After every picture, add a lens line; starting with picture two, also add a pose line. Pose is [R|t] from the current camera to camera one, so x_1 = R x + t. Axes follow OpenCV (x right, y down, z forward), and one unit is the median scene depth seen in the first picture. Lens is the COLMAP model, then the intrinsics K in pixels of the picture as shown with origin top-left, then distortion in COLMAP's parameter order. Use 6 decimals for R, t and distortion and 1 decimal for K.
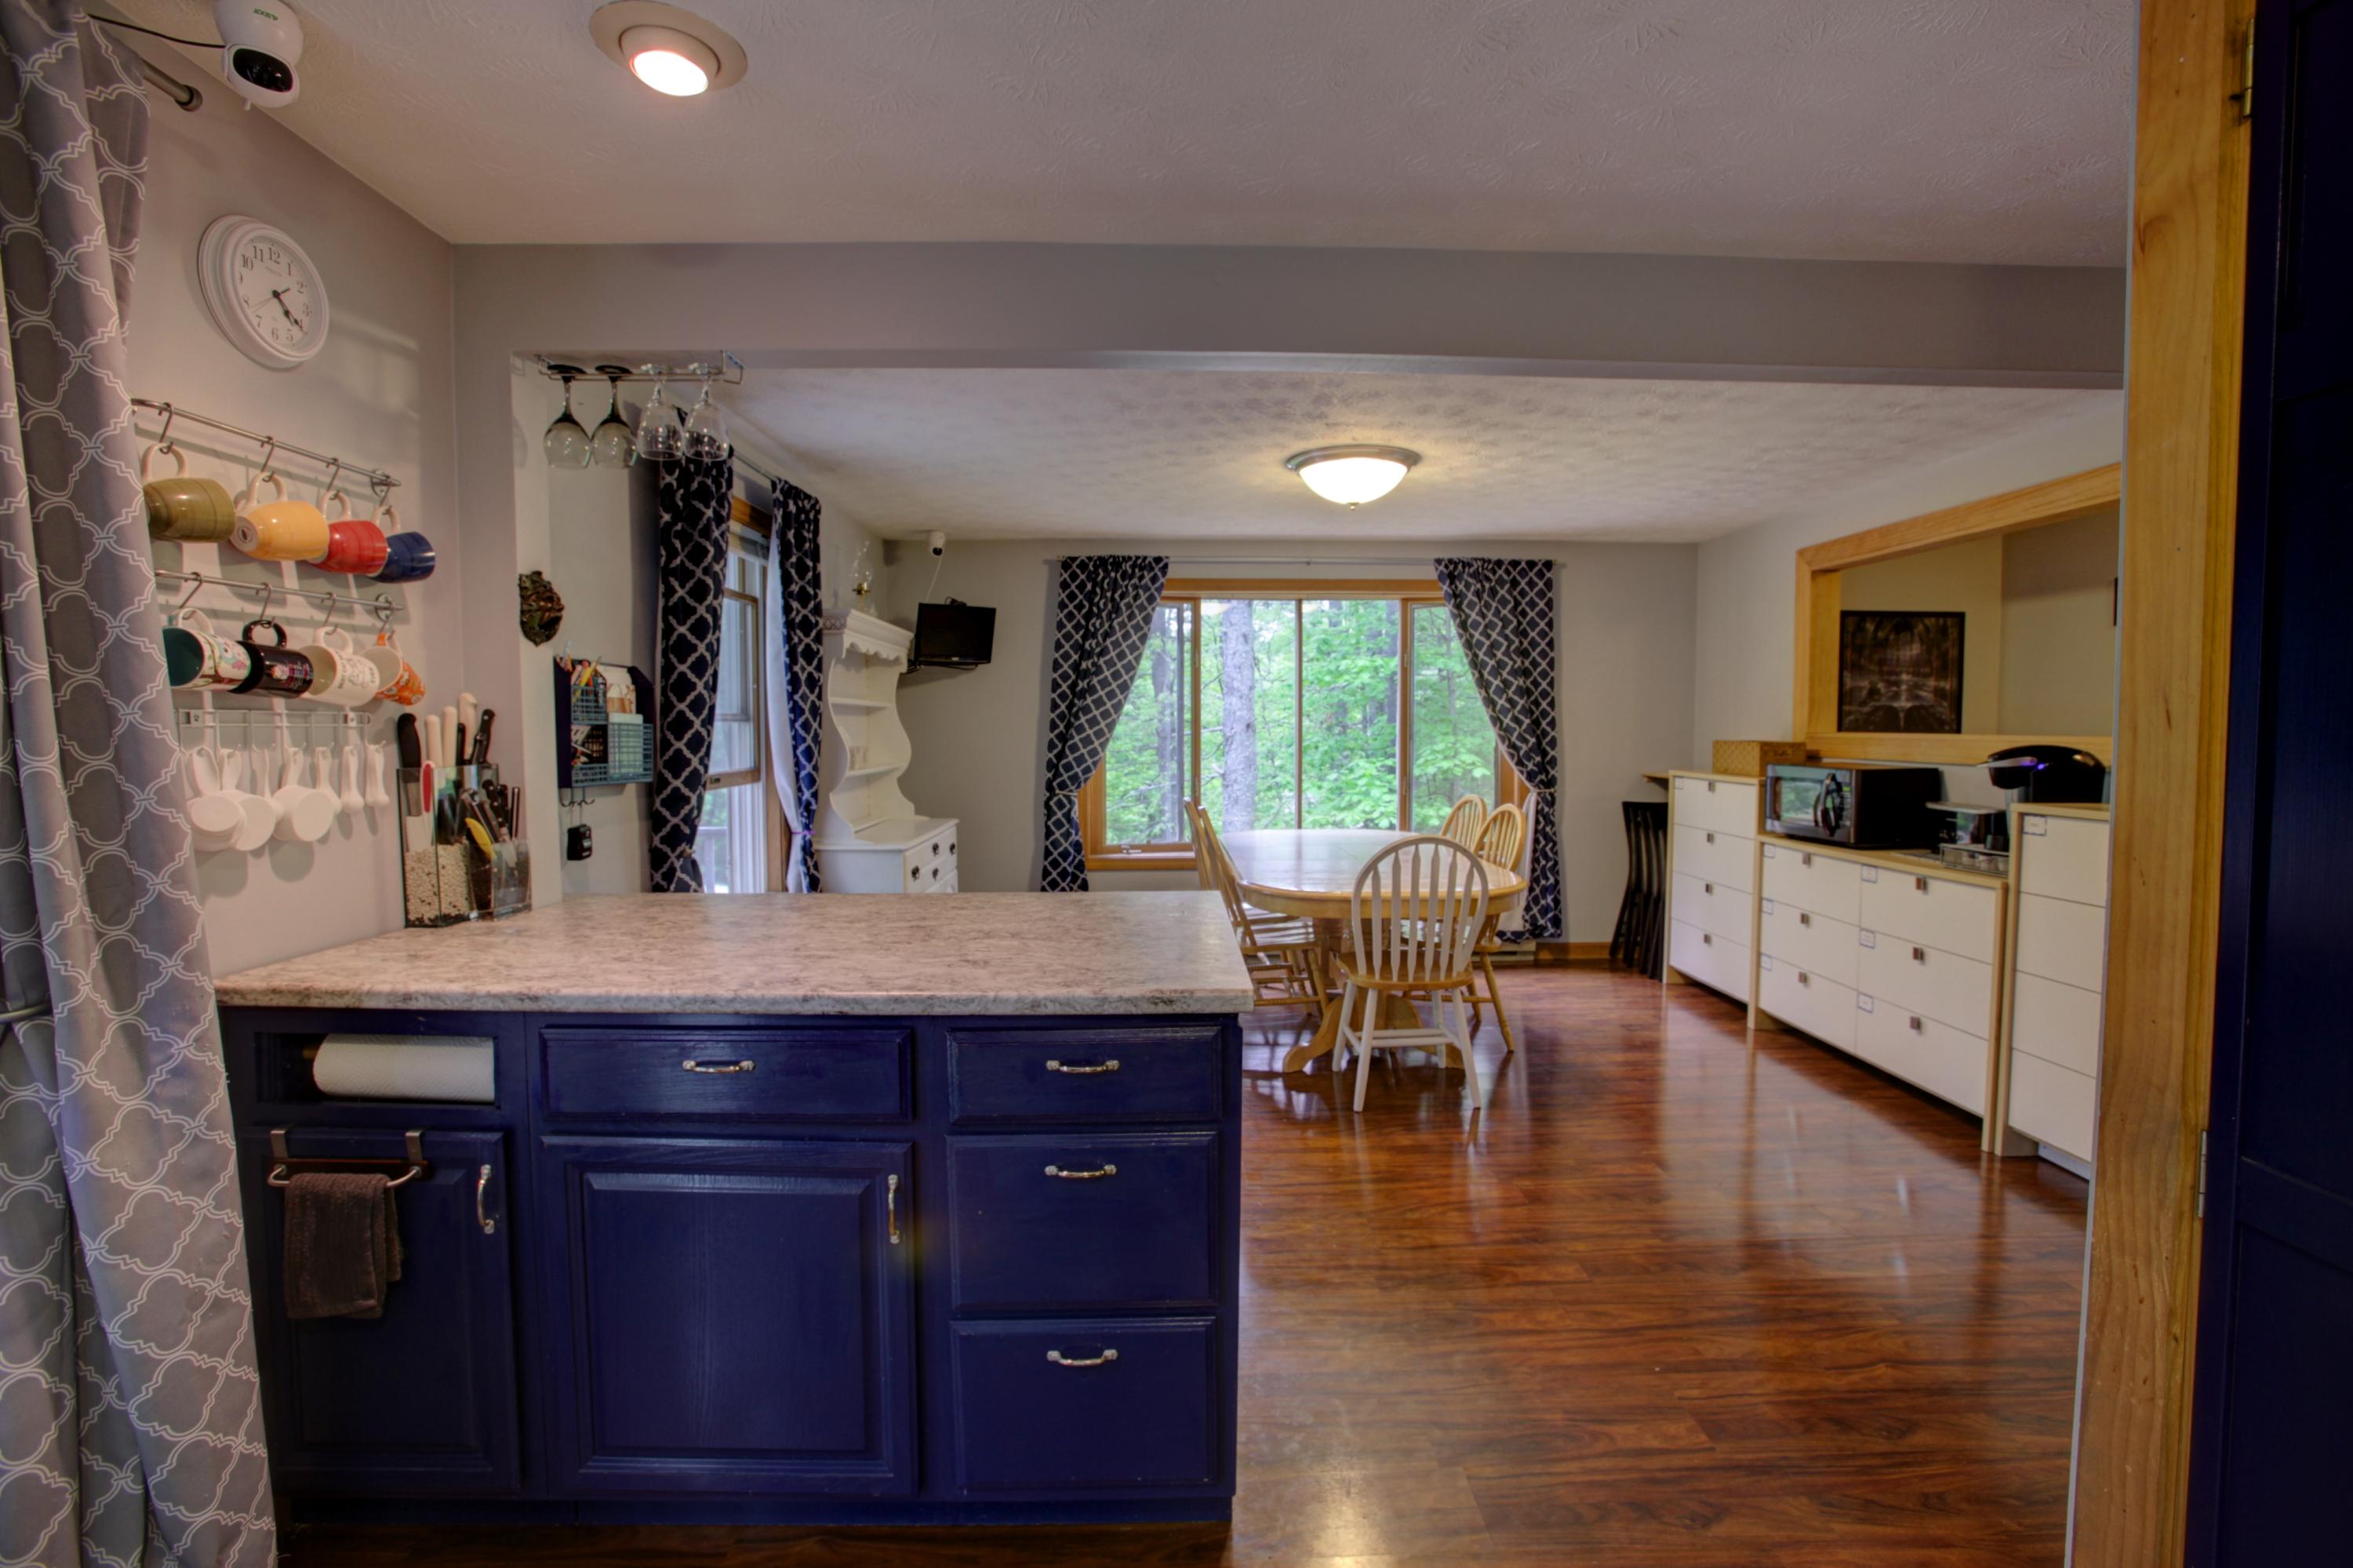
lens RADIAL K [[1088.1, 0, 1184.3], [0, 1088.1, 779.4], [0, 0, 1]] dist [-0.085130, 0.043639]
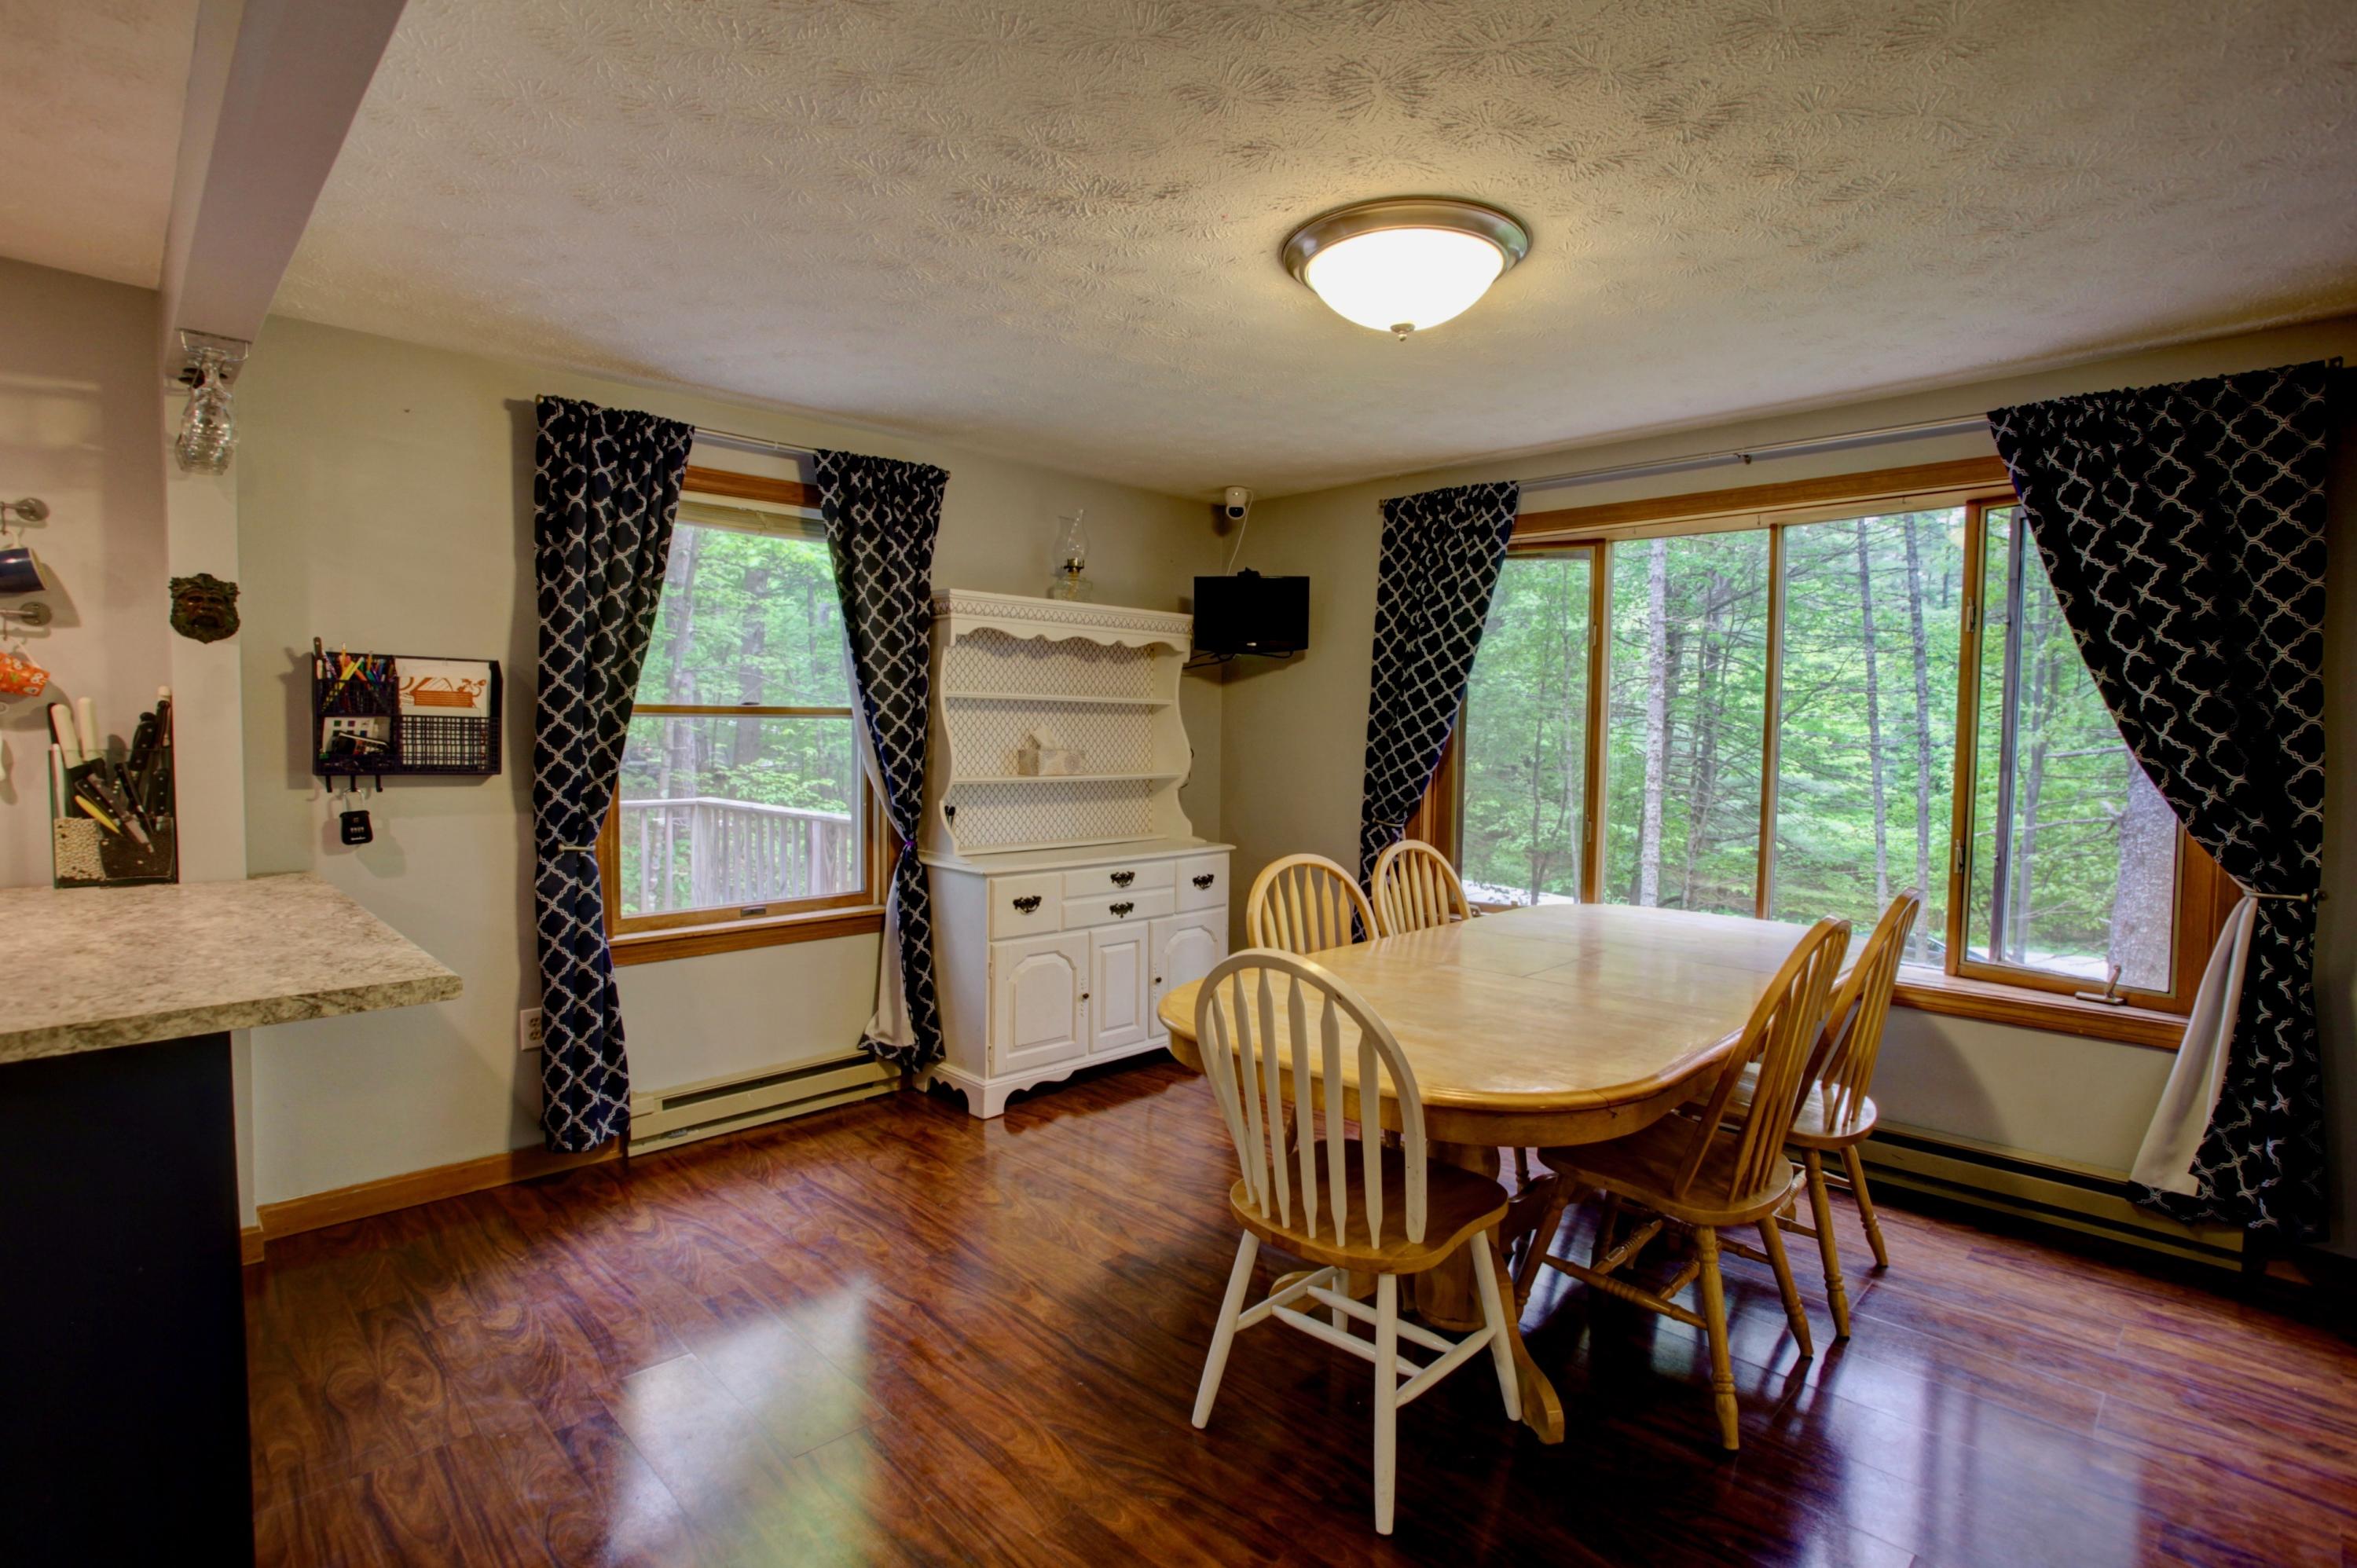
lens RADIAL K [[1139.6, 0, 1178.5], [0, 1139.6, 784.0], [0, 0, 1]] dist [-0.085357, 0.040793]
pose [[0.683456, 0.047846, -0.728422, 0.394841], [-0.051602, 0.998520, 0.017172, -0.022341], [0.728165, 0.025852, 0.684914, 0.420677]]
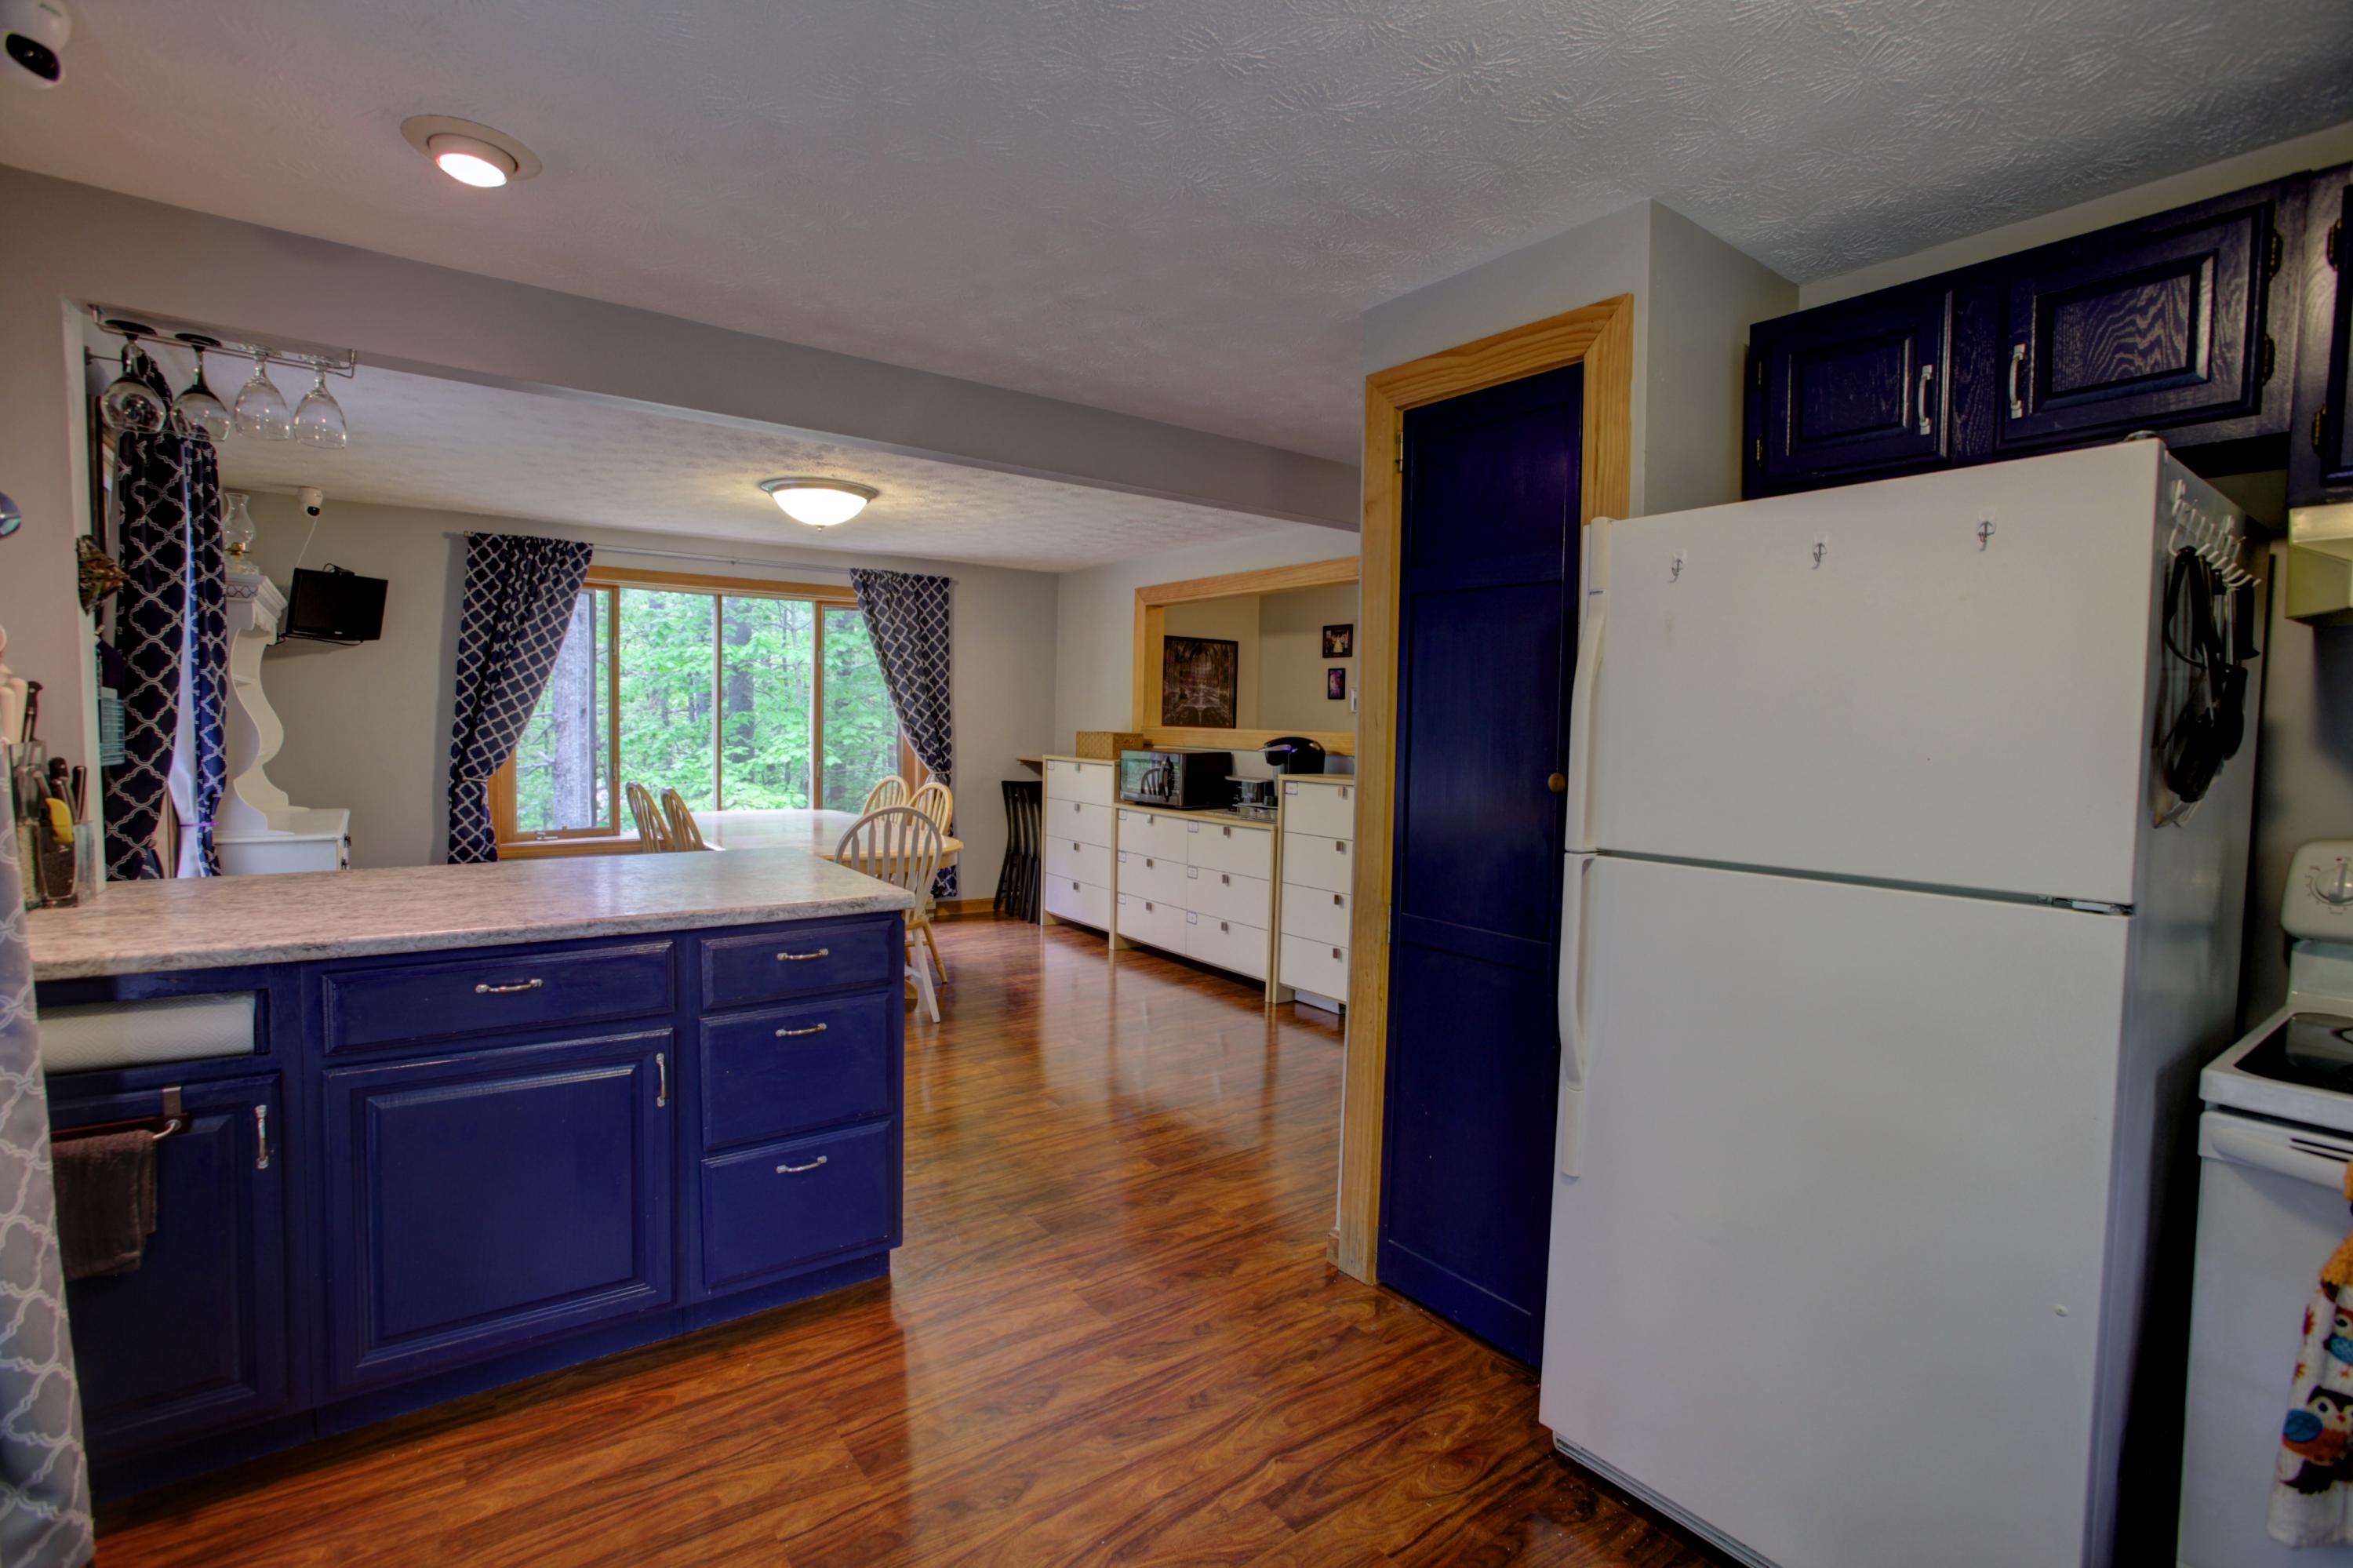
lens RADIAL K [[1088.1, 0, 1184.3], [0, 1088.1, 779.4], [0, 0, 1]] dist [-0.085130, 0.043639]
pose [[0.814307, -0.012727, 0.580295, -0.156919], [0.007208, 0.999904, 0.011814, 0.006529], [-0.580389, -0.005438, 0.814321, -0.136947]]
